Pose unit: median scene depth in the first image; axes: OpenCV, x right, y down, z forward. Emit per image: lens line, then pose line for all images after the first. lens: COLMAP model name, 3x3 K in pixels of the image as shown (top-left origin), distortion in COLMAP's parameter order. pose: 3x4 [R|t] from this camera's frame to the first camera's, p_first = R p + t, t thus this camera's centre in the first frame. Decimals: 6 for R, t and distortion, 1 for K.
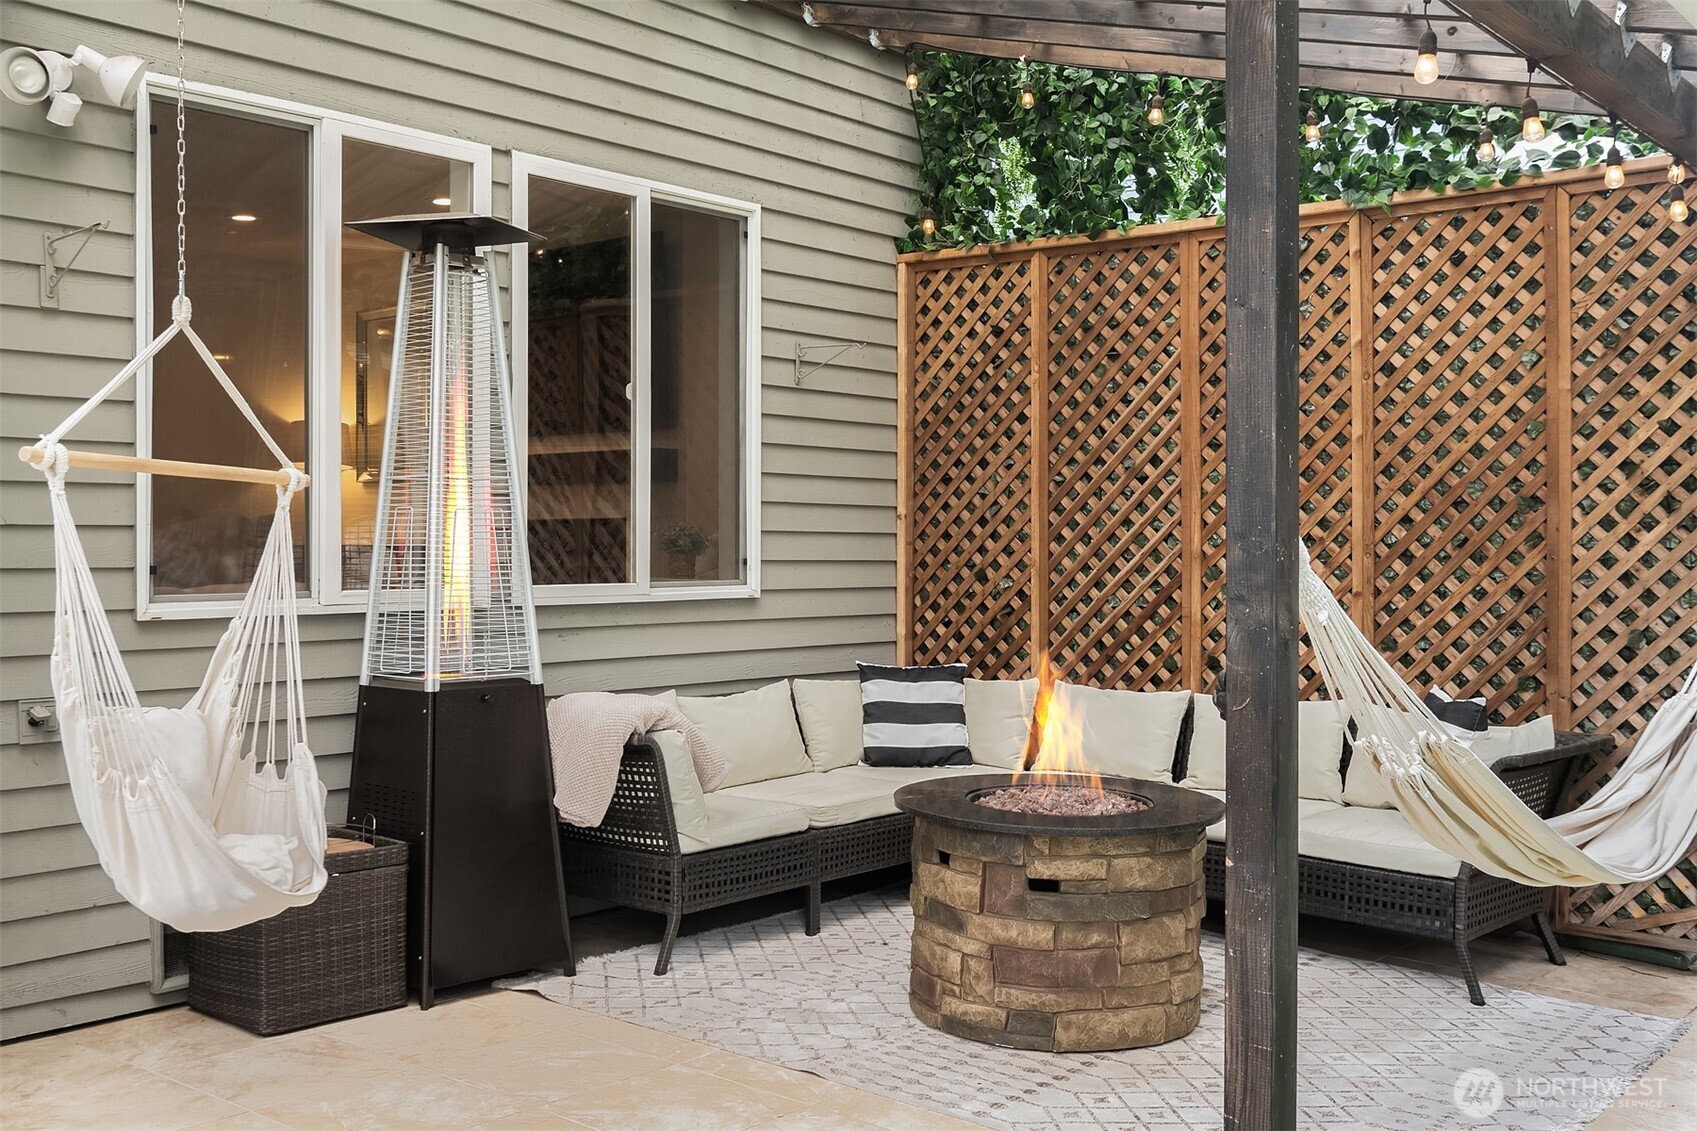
lens RADIAL K [[1679.2, 0, 848.5], [0, 1679.2, 565.5], [0, 0, 1]] dist [-0.005353, -0.001847]
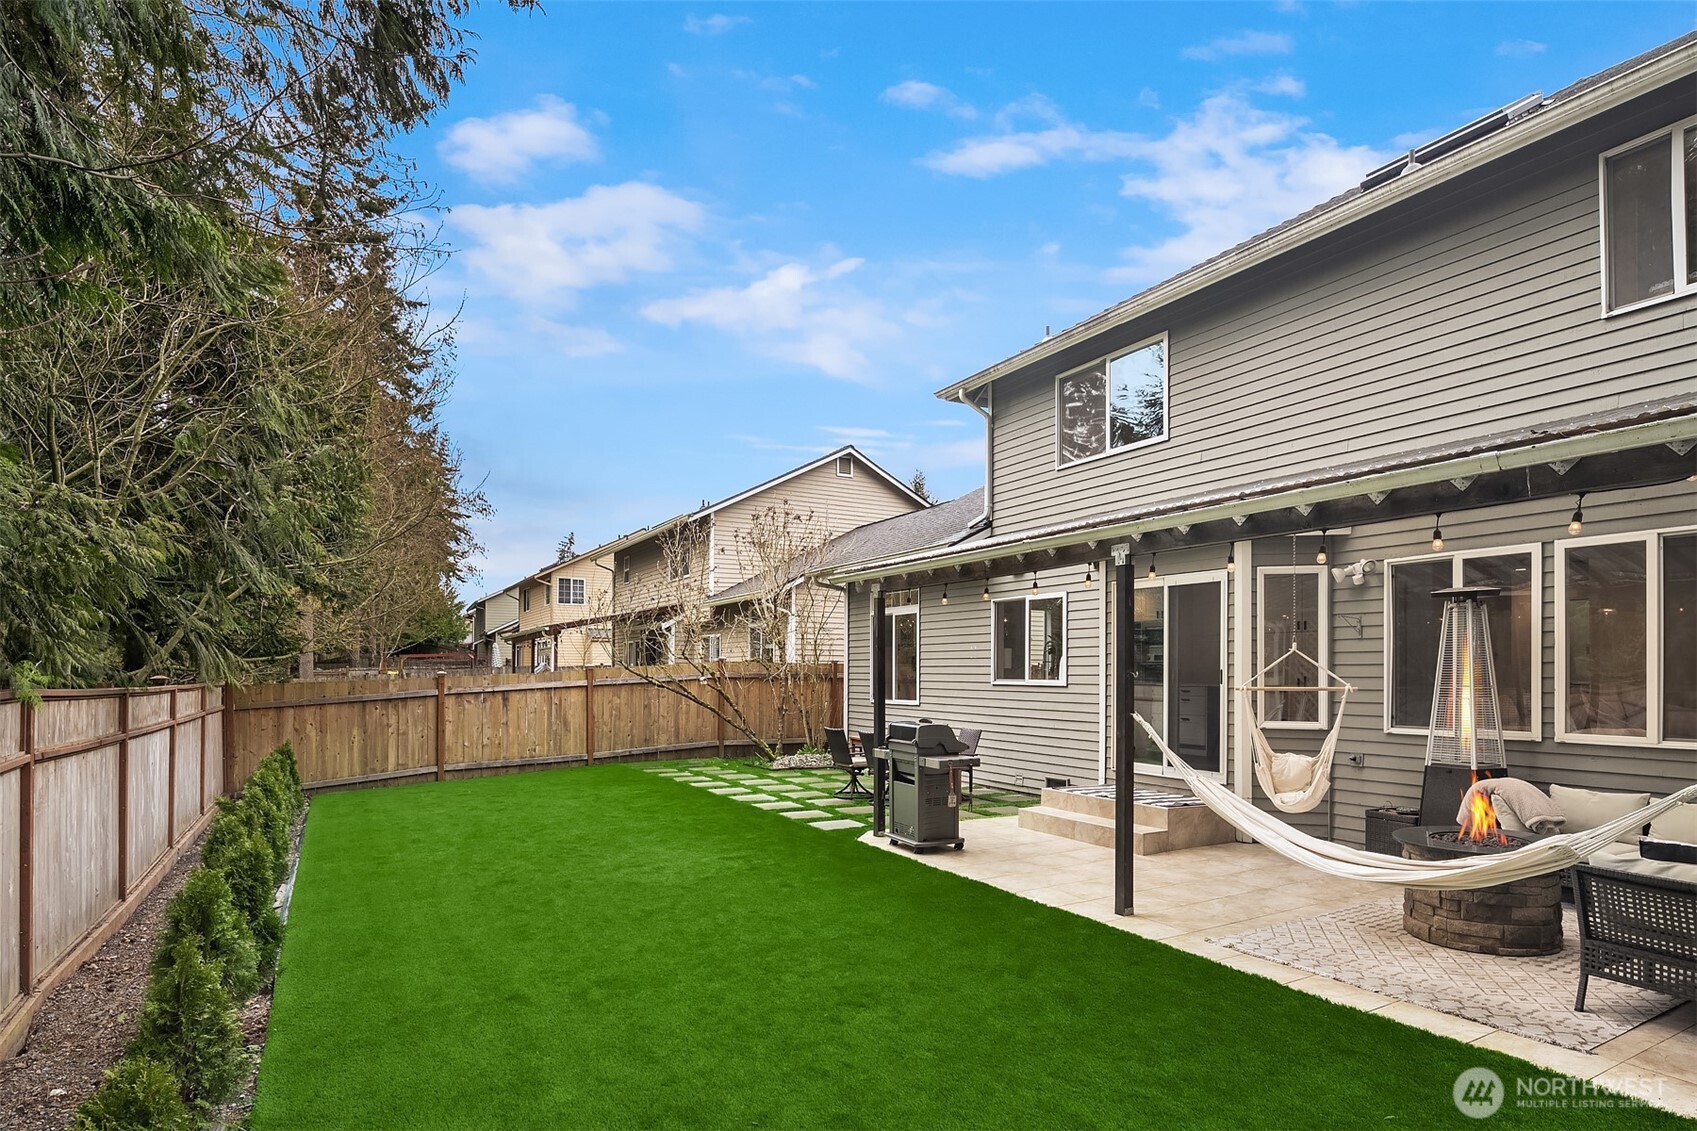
lens RADIAL K [[907.9, 0, 849.8], [0, 907.9, 661.5], [0, 0, 1]] dist [-0.000095, -0.011529]
pose [[-0.341282, -0.018942, -0.939770, 1.267394], [-0.017825, 0.999748, -0.013678, -0.050806], [0.939792, 0.012083, -0.341534, 0.526137]]
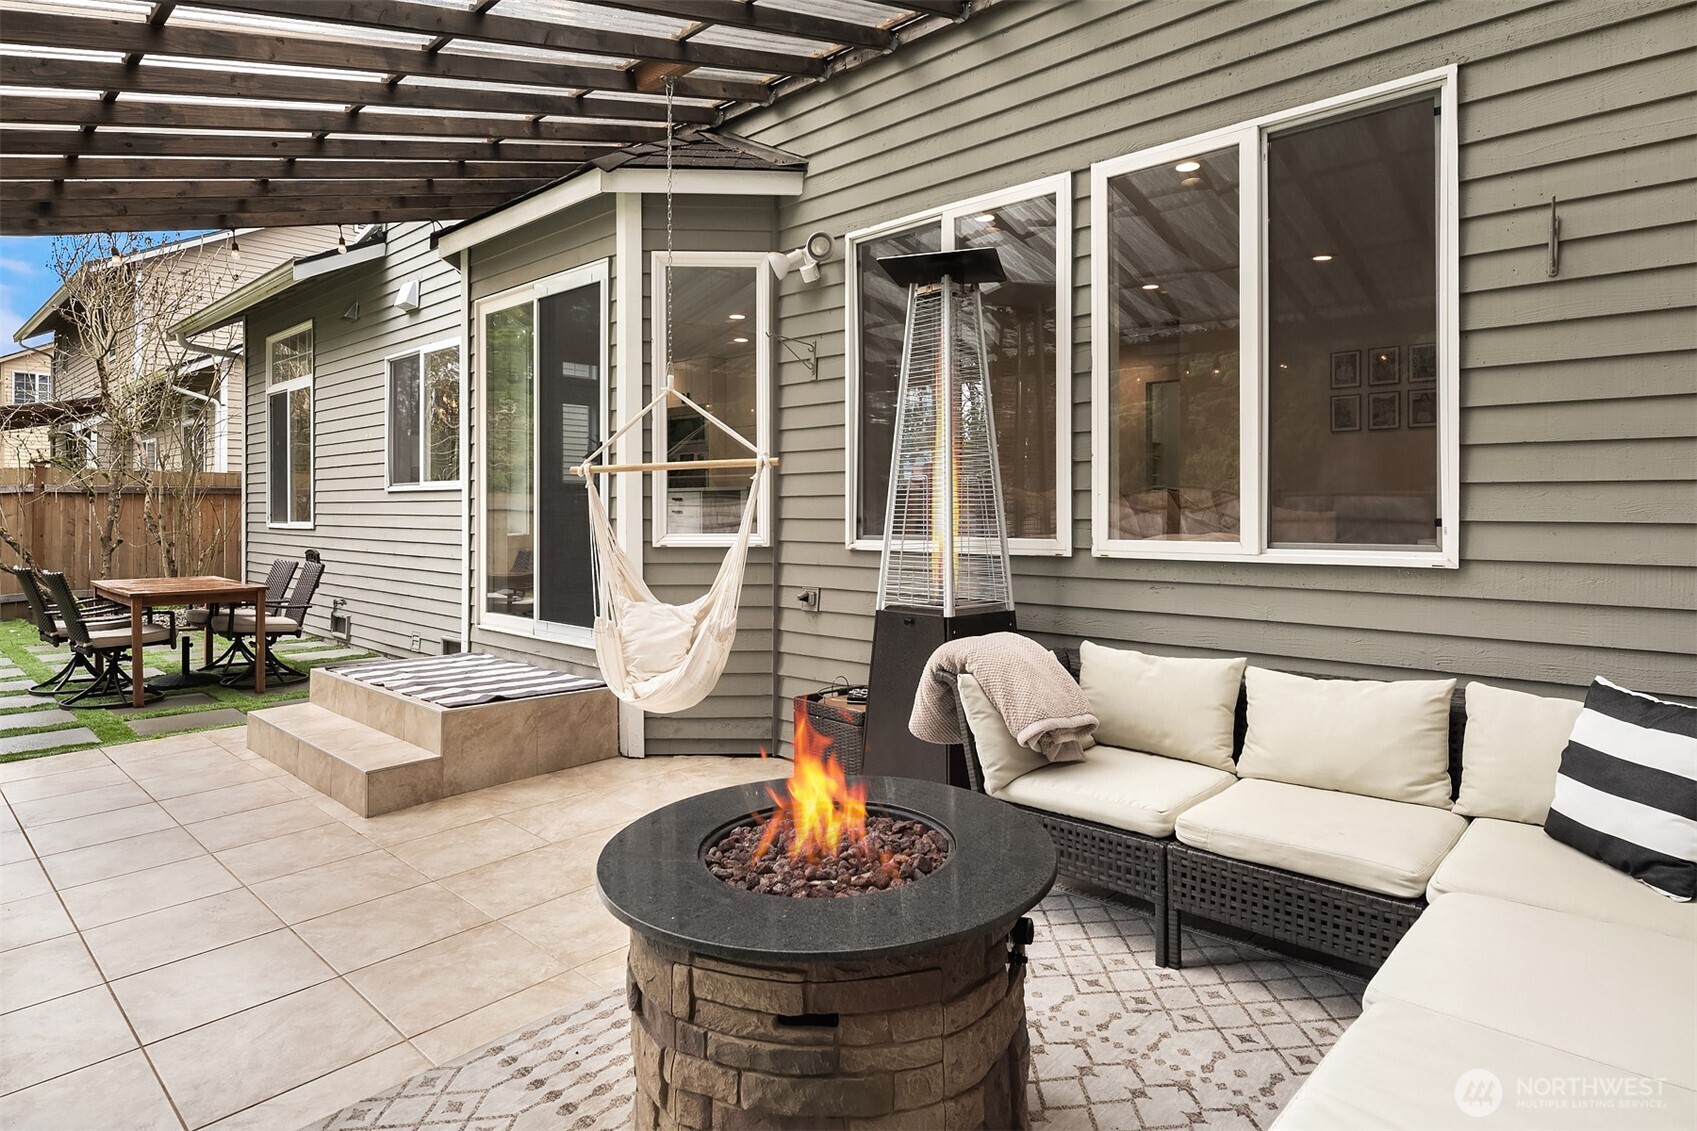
lens RADIAL K [[923.4, 0, 849.0], [0, 923.4, 506.5], [0, 0, 1]] dist [-0.002873, -0.000295]
pose [[-0.032493, -0.004134, -0.999463, 0.444092], [-0.006494, 0.999971, -0.003925, -0.007489], [0.999451, 0.006363, -0.032519, 0.855742]]
